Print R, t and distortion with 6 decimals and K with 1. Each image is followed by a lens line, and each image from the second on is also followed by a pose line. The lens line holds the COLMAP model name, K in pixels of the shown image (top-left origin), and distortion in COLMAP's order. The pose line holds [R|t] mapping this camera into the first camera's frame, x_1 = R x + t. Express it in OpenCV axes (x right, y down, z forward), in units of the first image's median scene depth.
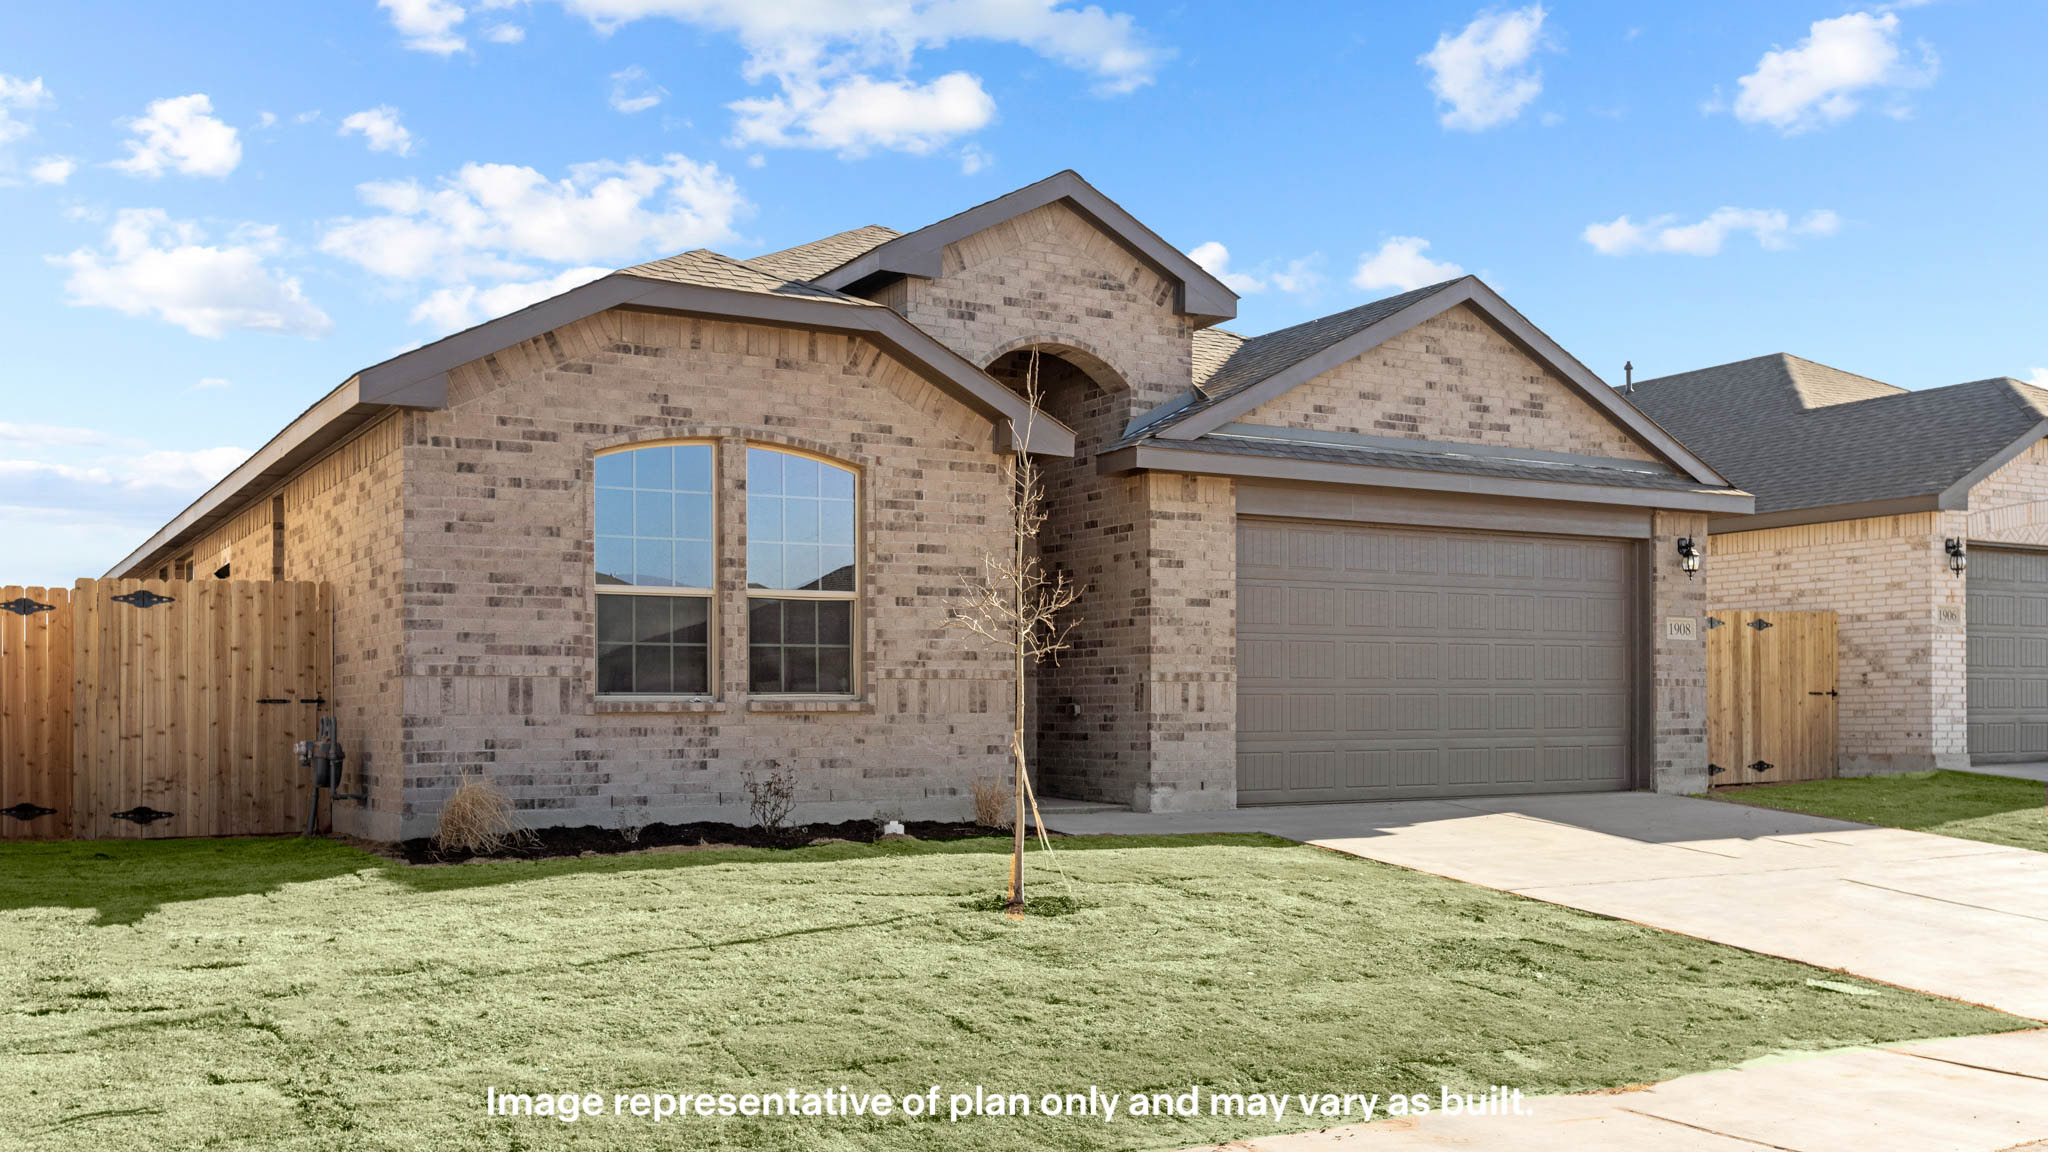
lens RADIAL K [[1858.9, 0, 1024.0], [0, 1858.9, 576.0], [0, 0, 1]] dist [-0.006530, -0.002405]
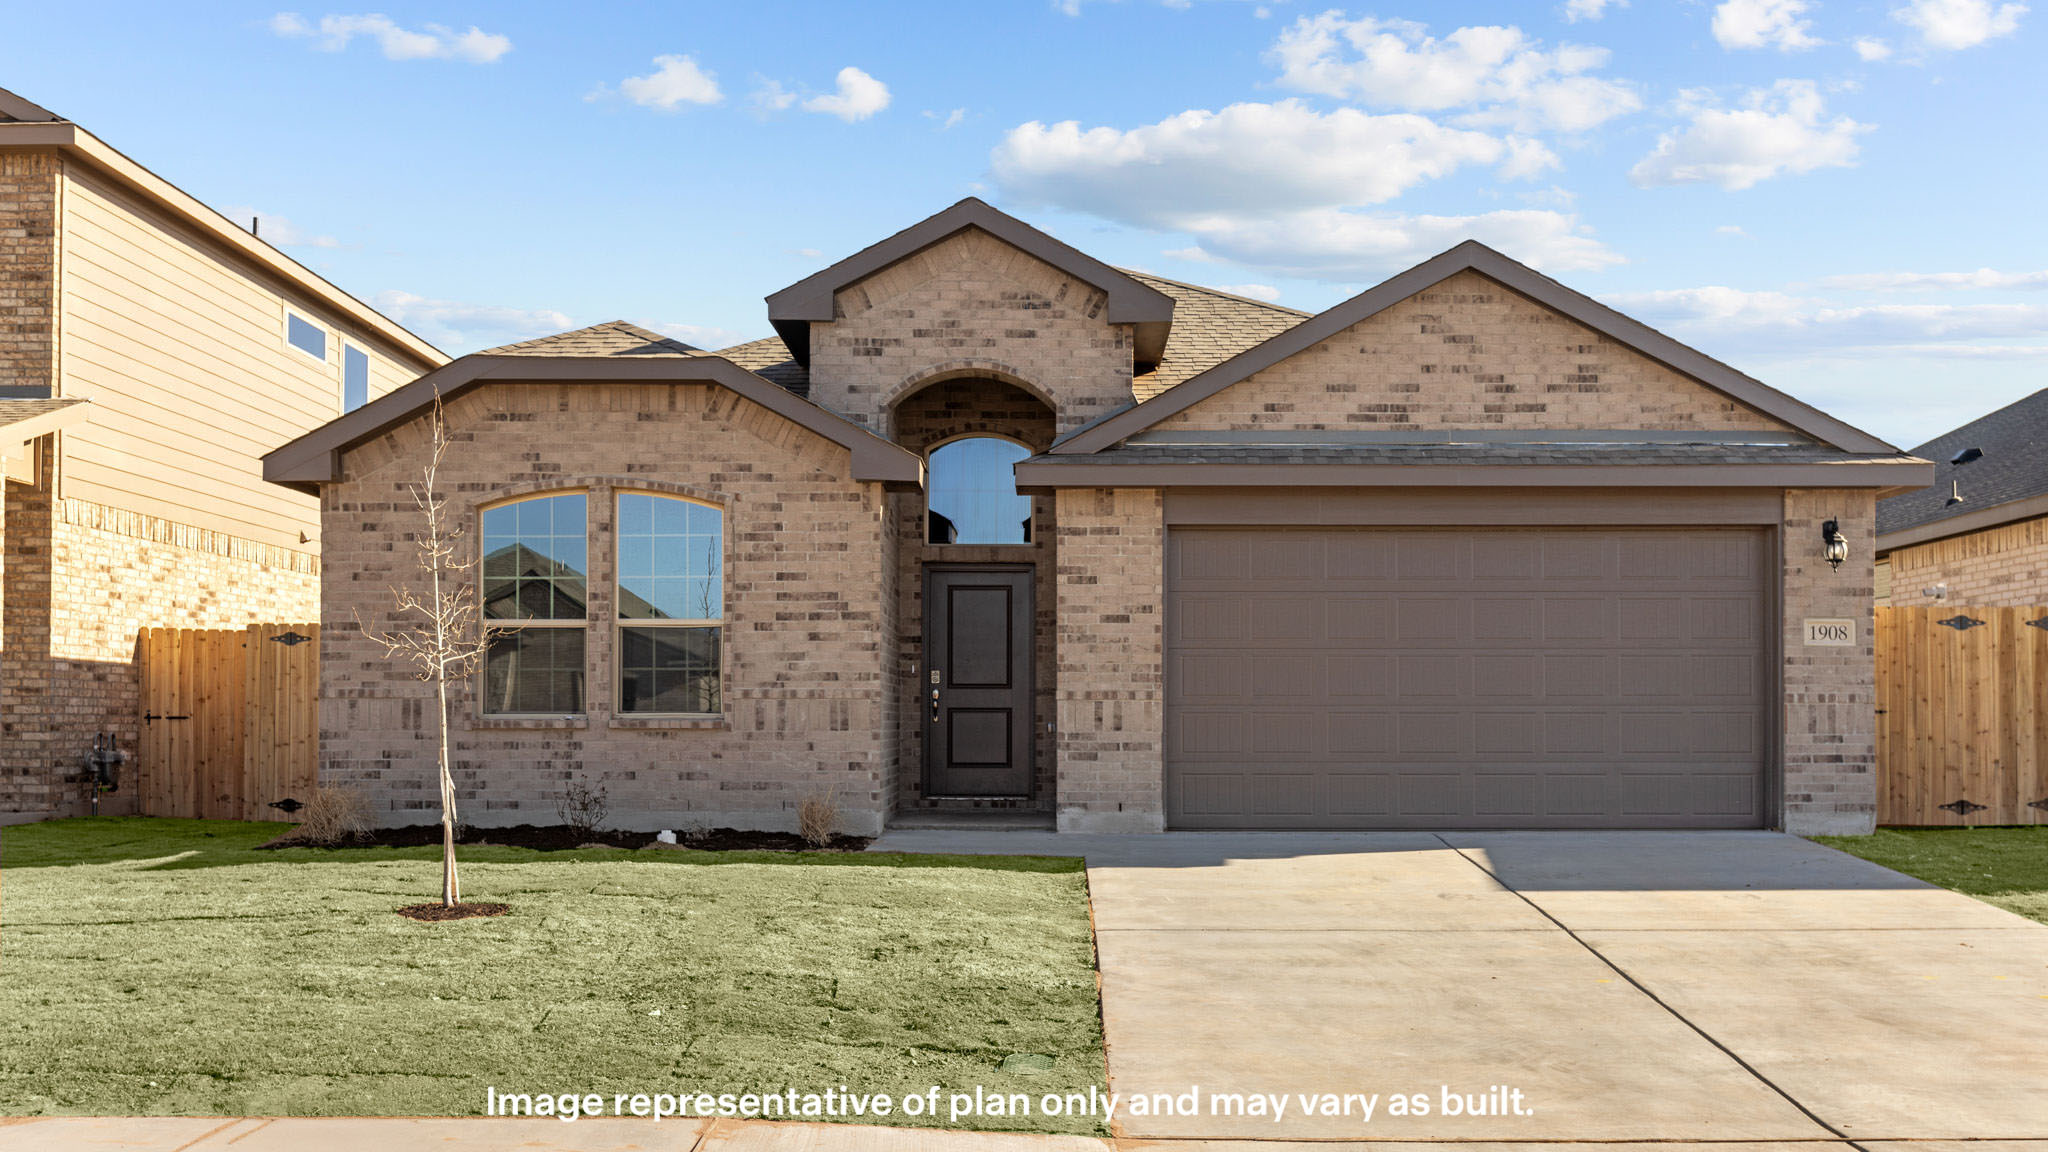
lens RADIAL K [[1755.1, 0, 1024.0], [0, 1755.1, 576.0], [0, 0, 1]] dist [-0.004752, -0.001551]
pose [[0.856783, -0.038122, -0.514267, 0.546714], [0.032956, 0.999273, -0.019169, 0.008309], [0.514624, -0.000524, 0.857416, 0.193843]]
